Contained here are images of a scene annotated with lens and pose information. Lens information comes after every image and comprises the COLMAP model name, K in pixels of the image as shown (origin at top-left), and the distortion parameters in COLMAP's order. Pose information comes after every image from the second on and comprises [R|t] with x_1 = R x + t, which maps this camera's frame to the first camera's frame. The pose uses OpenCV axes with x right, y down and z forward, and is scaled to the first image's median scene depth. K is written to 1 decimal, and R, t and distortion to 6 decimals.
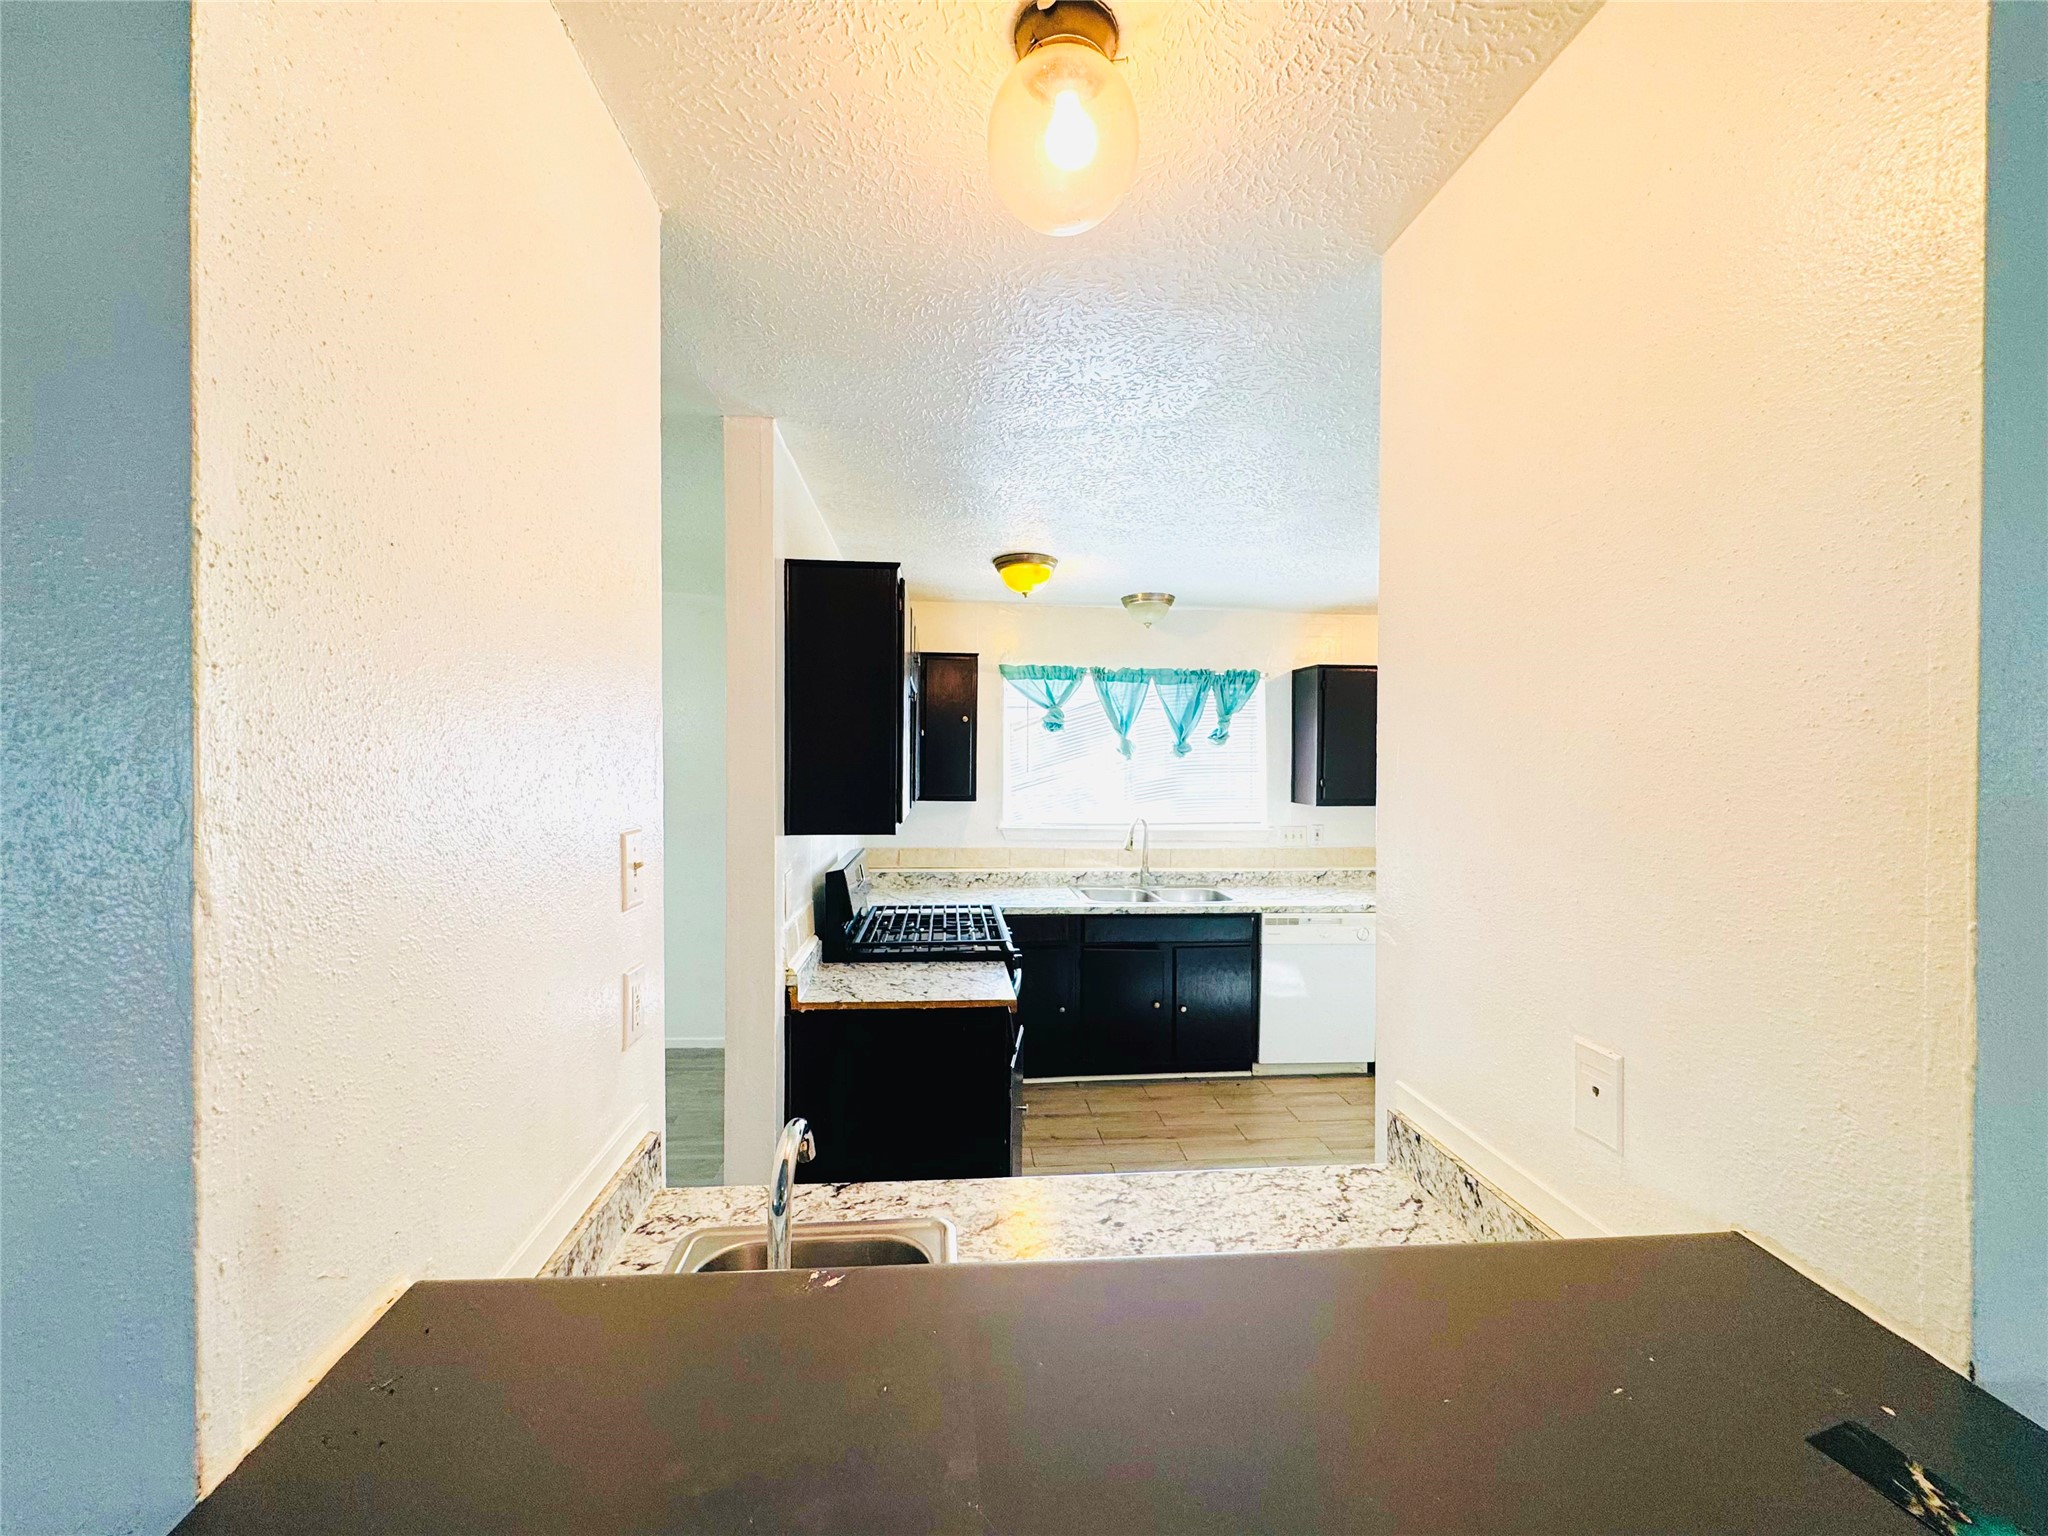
lens RADIAL K [[814.5, 0, 1025.6], [0, 814.5, 767.6], [0, 0, 1]] dist [-0.002695, 0.000353]
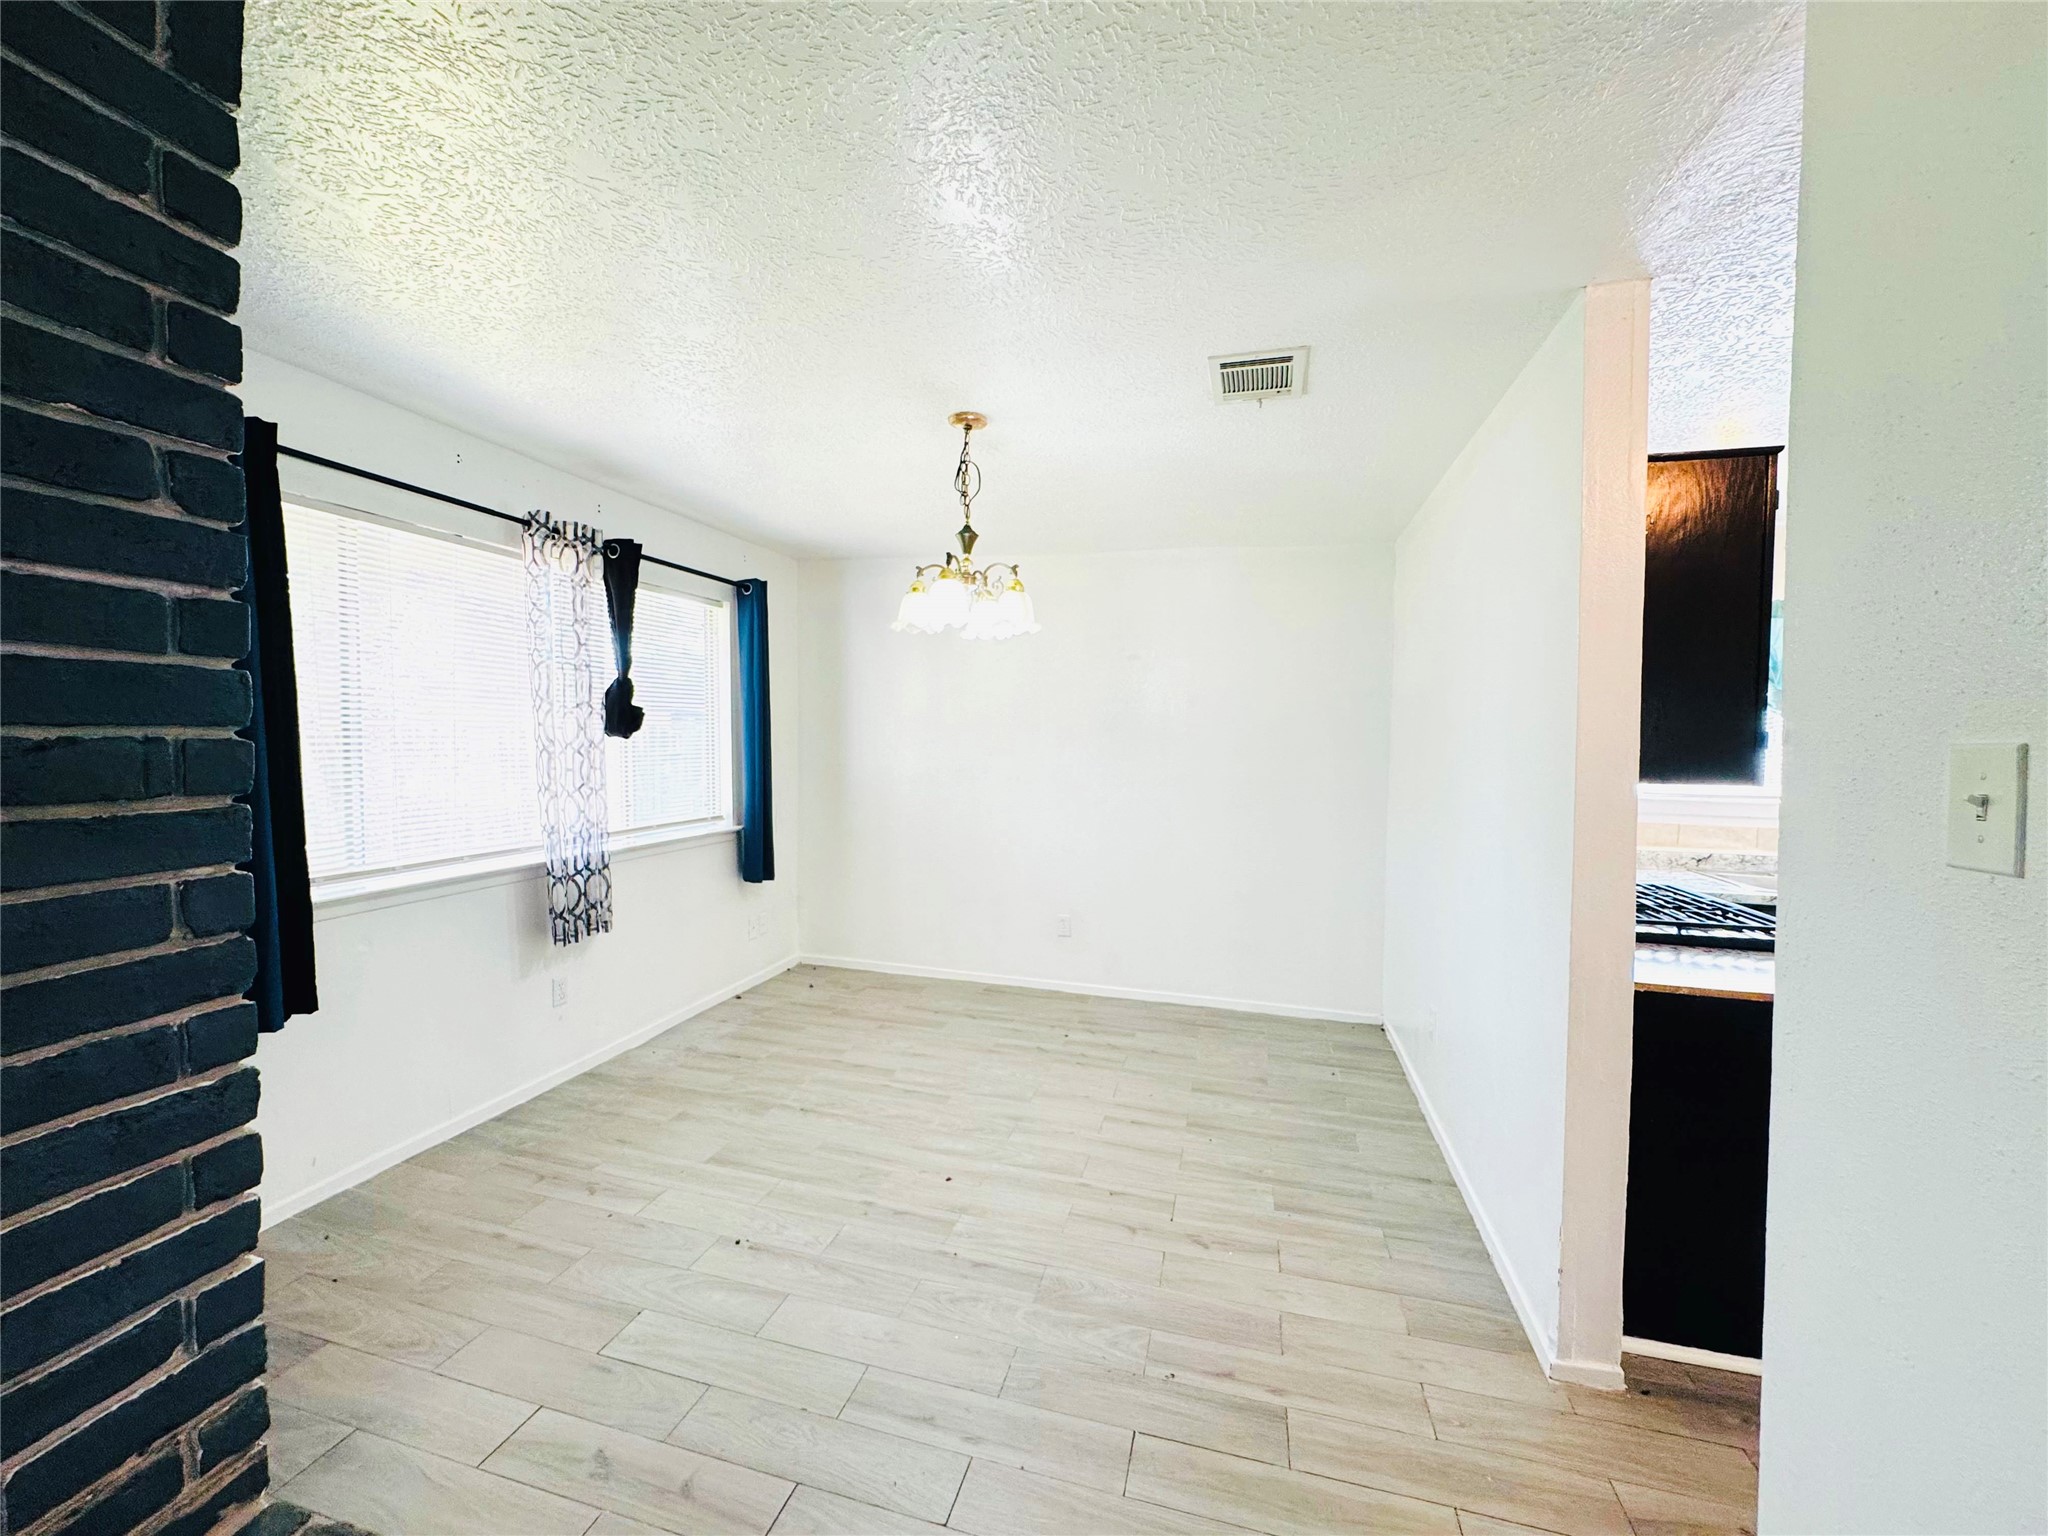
lens RADIAL K [[814.5, 0, 1017.3], [0, 814.5, 762.9], [0, 0, 1]] dist [-0.002695, 0.000353]
pose [[0.931905, 0.015005, -0.362391, -0.281044], [-0.006713, 0.999686, 0.024128, 0.022553], [0.362640, -0.020052, 0.931714, -0.006929]]
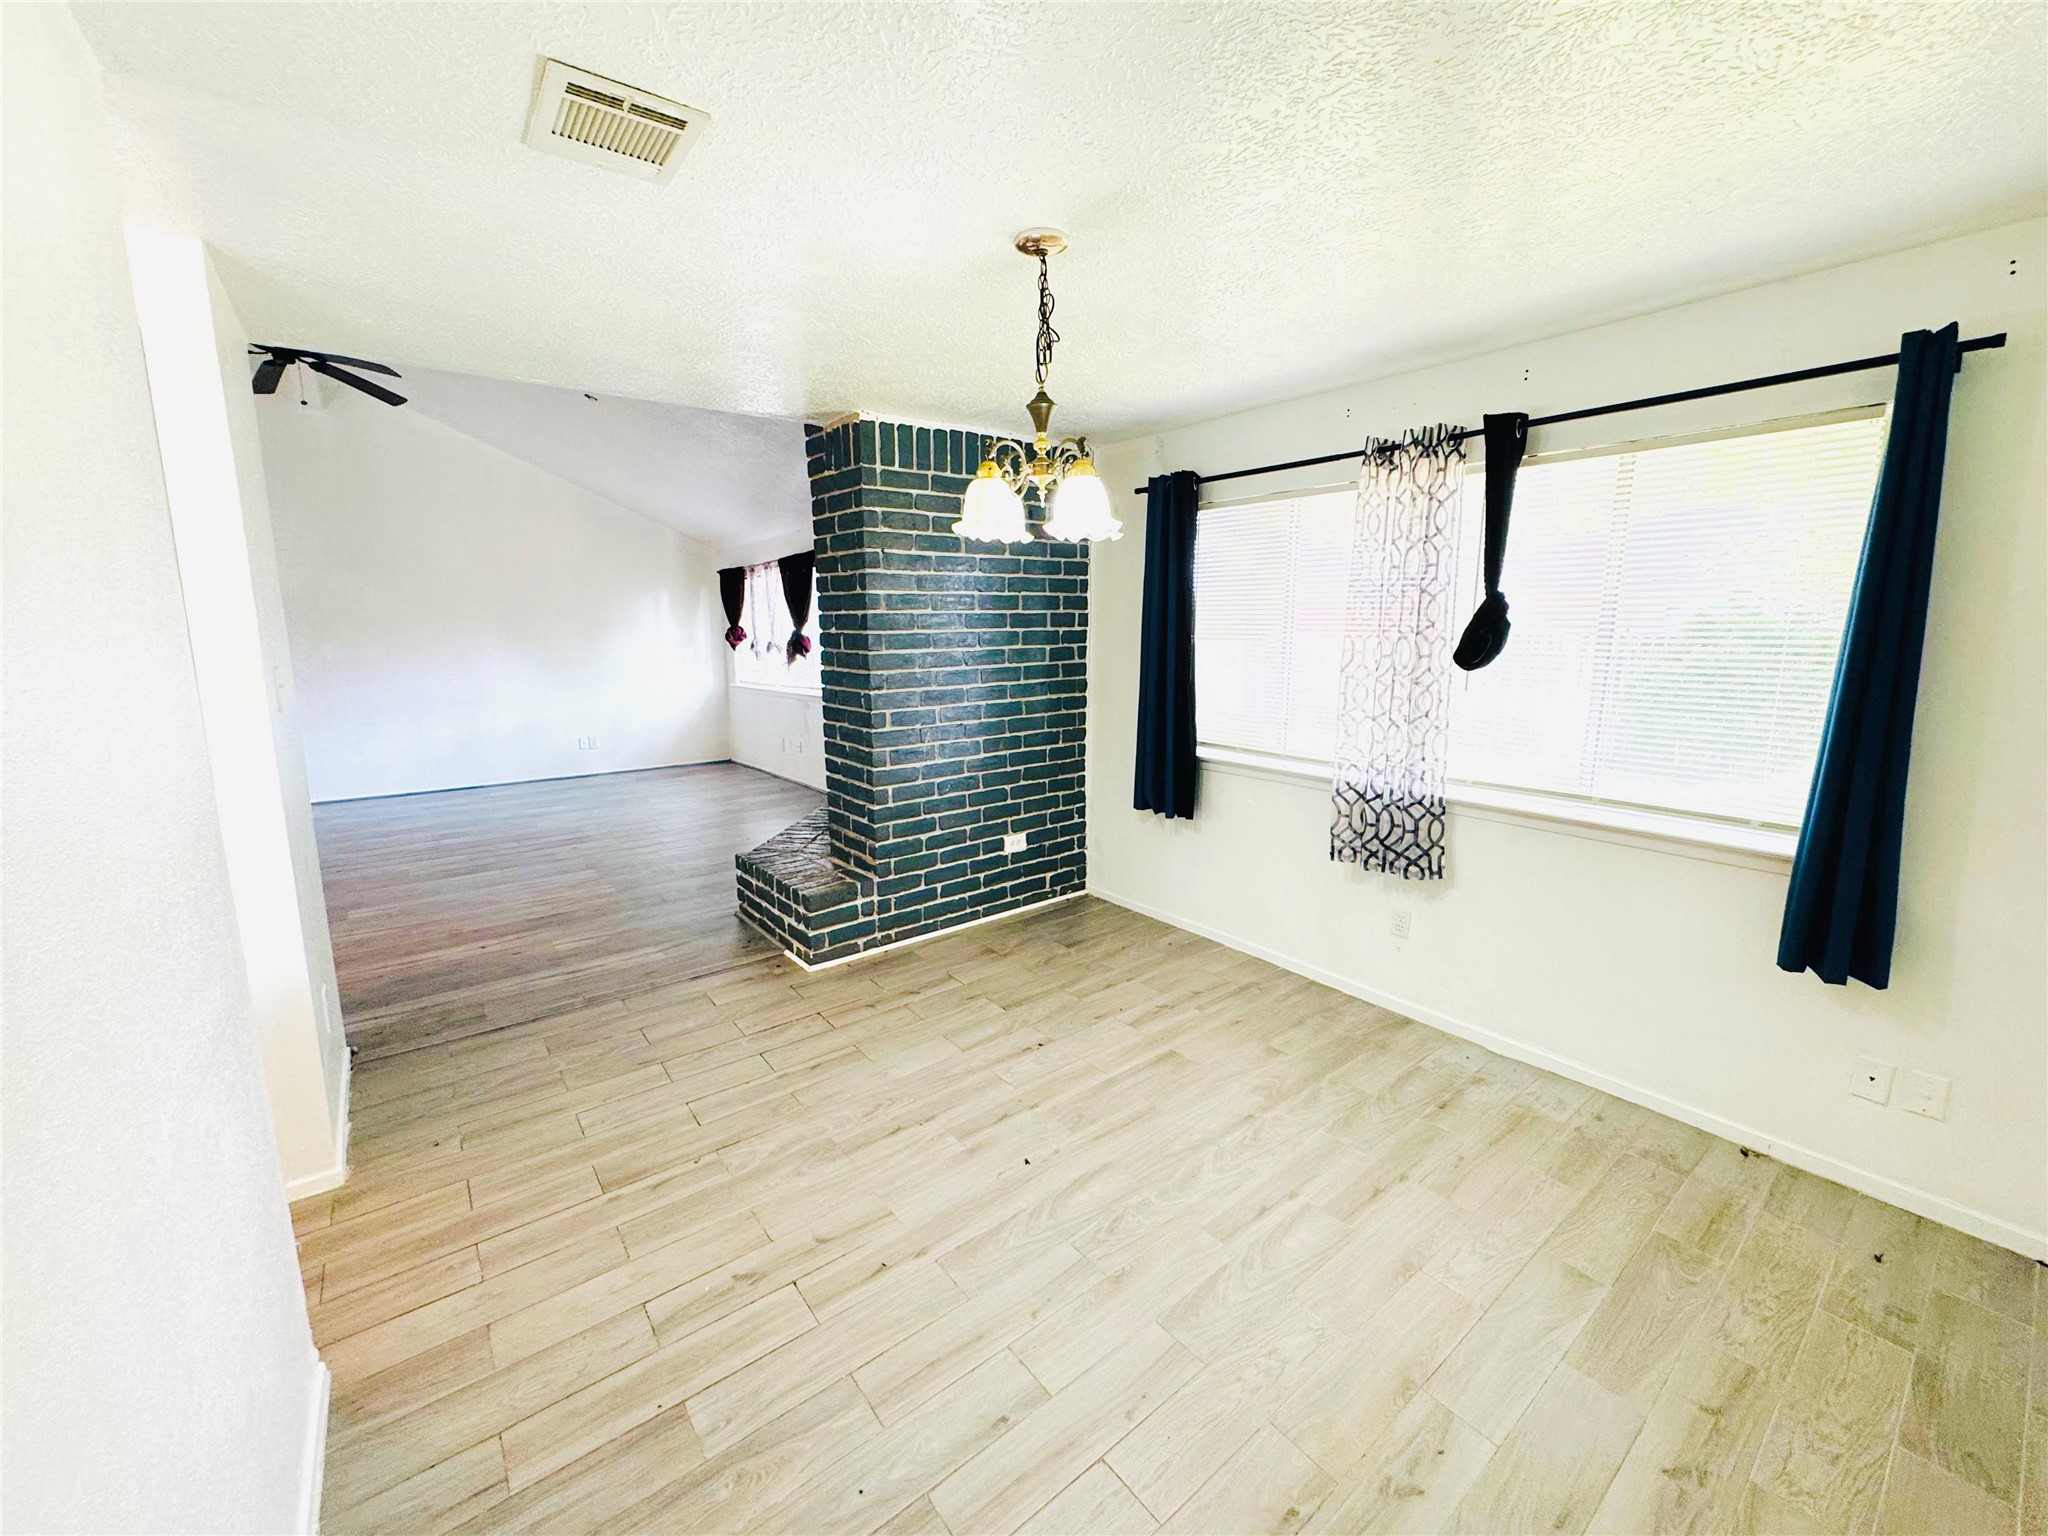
lens RADIAL K [[814.5, 0, 1016.8], [0, 814.5, 757.9], [0, 0, 1]] dist [-0.002695, 0.000353]
pose [[-0.847886, 0.080018, -0.524106, -0.272136], [-0.011261, 0.985604, 0.168695, -0.012695], [0.530059, 0.148936, -0.834778, 0.907355]]
